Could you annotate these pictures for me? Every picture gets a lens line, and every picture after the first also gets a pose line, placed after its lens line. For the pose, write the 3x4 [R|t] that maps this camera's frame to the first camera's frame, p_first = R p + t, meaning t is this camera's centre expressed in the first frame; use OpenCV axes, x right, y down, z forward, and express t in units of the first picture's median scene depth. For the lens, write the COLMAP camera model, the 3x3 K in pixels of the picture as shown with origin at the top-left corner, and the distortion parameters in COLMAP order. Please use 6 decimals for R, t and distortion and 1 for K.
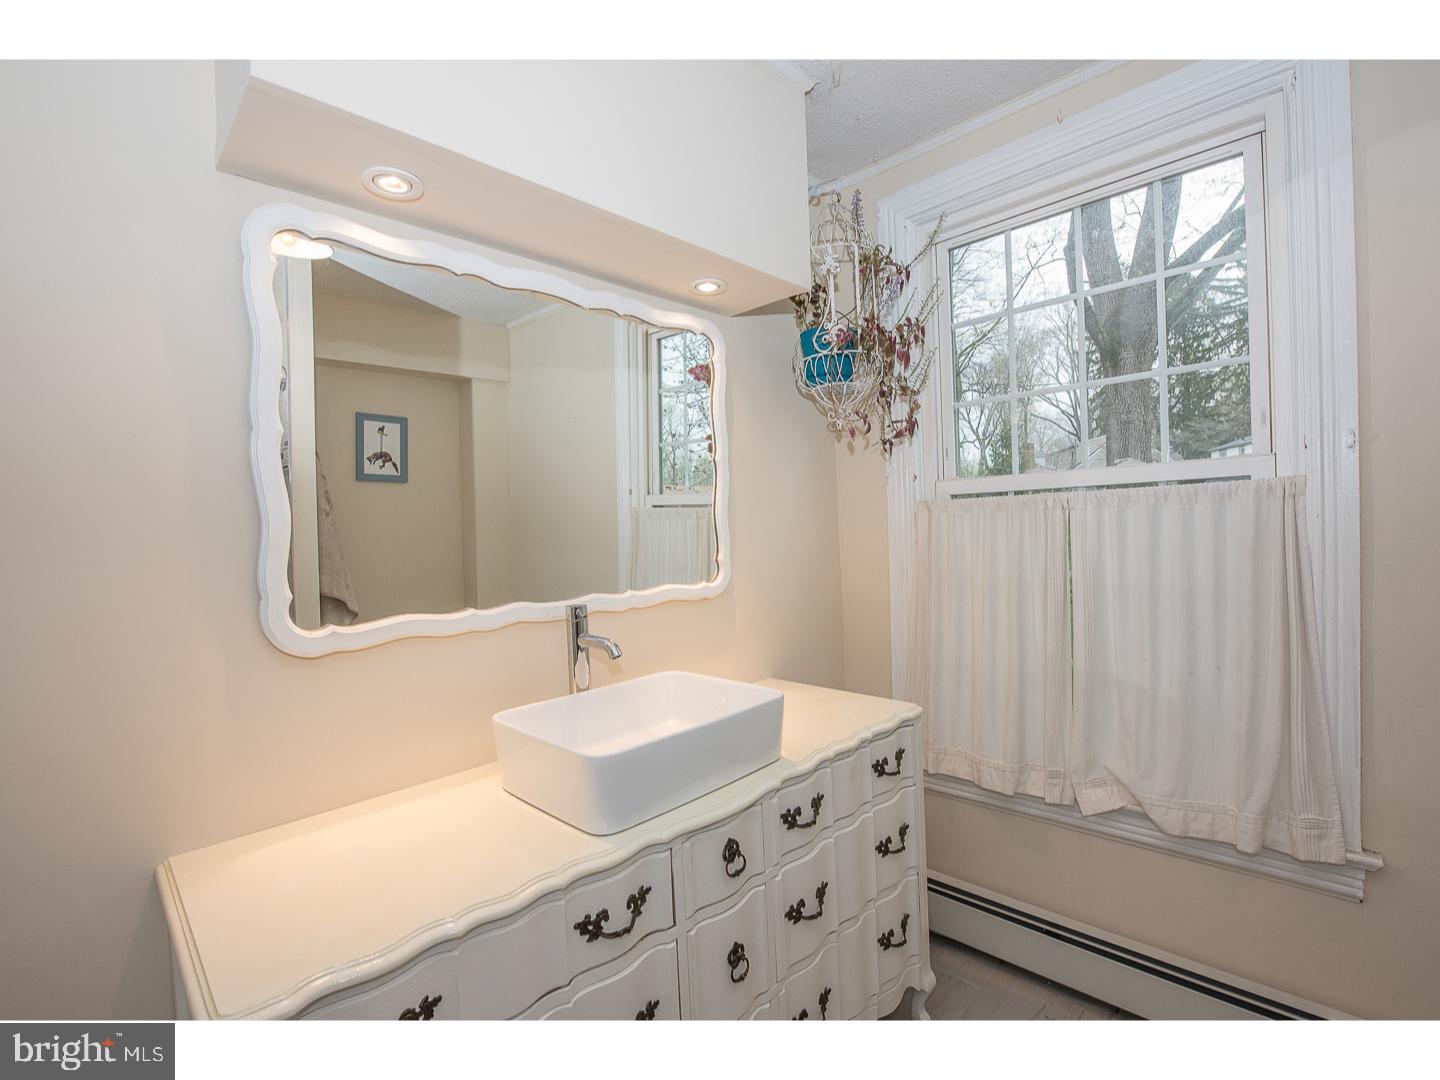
lens RADIAL K [[649.9, 0, 720.0], [0, 649.9, 540.0], [0, 0, 1]] dist [-0.002195, -0.000326]
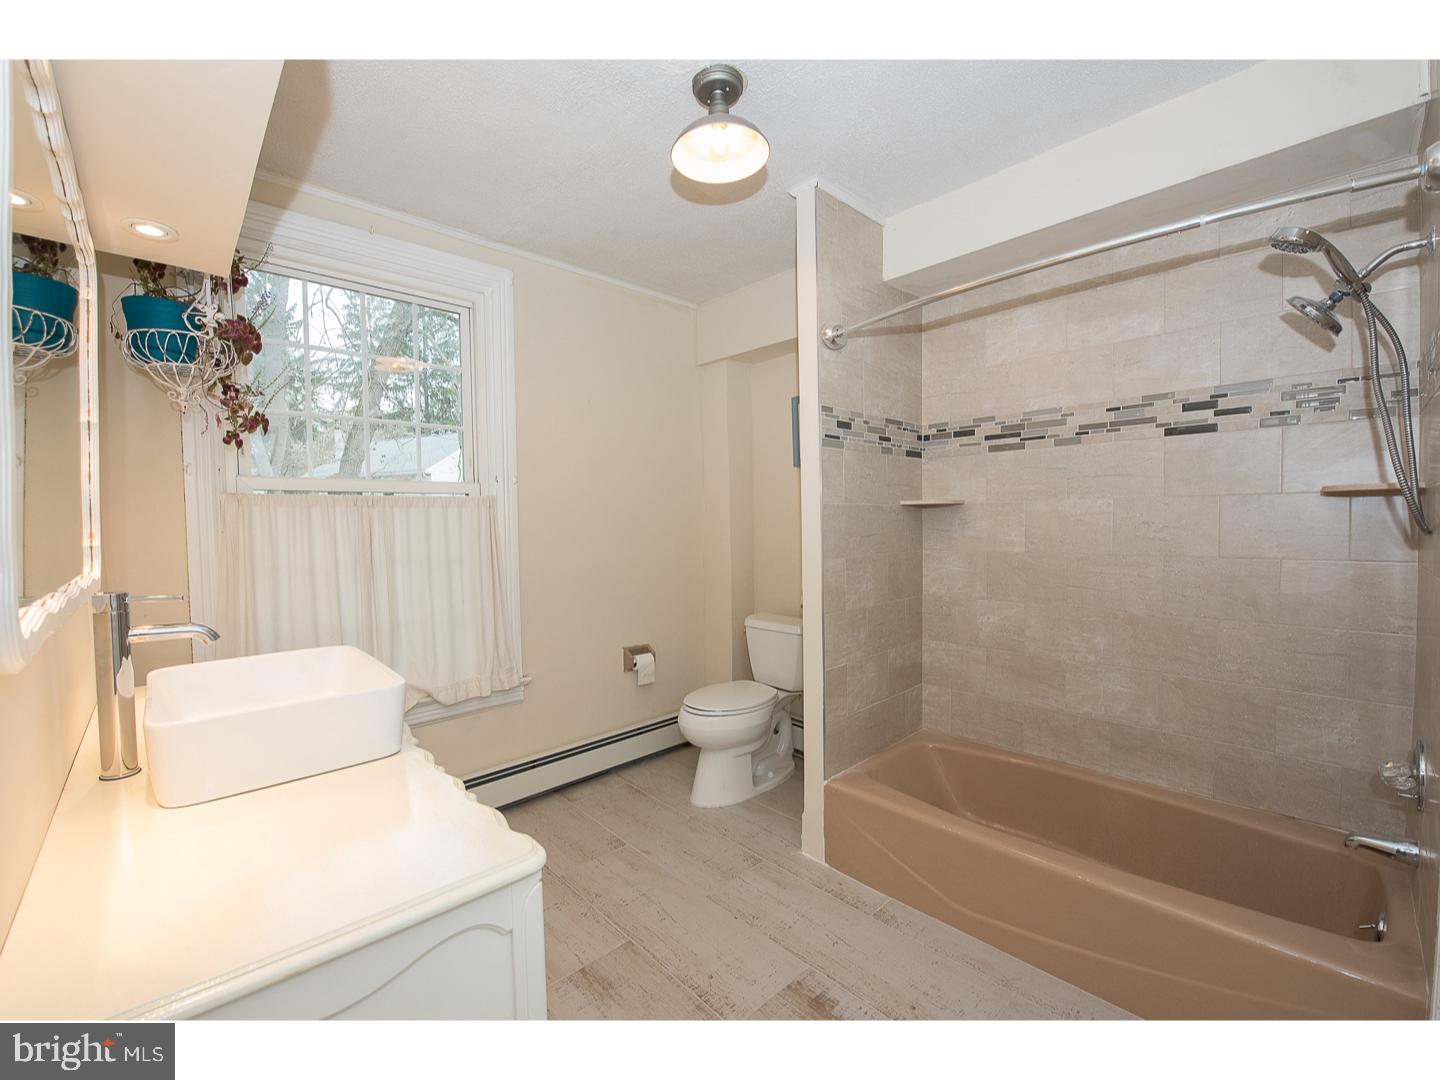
lens RADIAL K [[581.0, 0, 720.0], [0, 581.0, 540.0], [0, 0, 1]] dist [-0.008937, -0.003734]
pose [[0.067973, -0.003618, 0.997681, -0.703055], [0.020263, 0.999792, 0.002245, 0.036600], [-0.997481, 0.020064, 0.068032, 0.184283]]
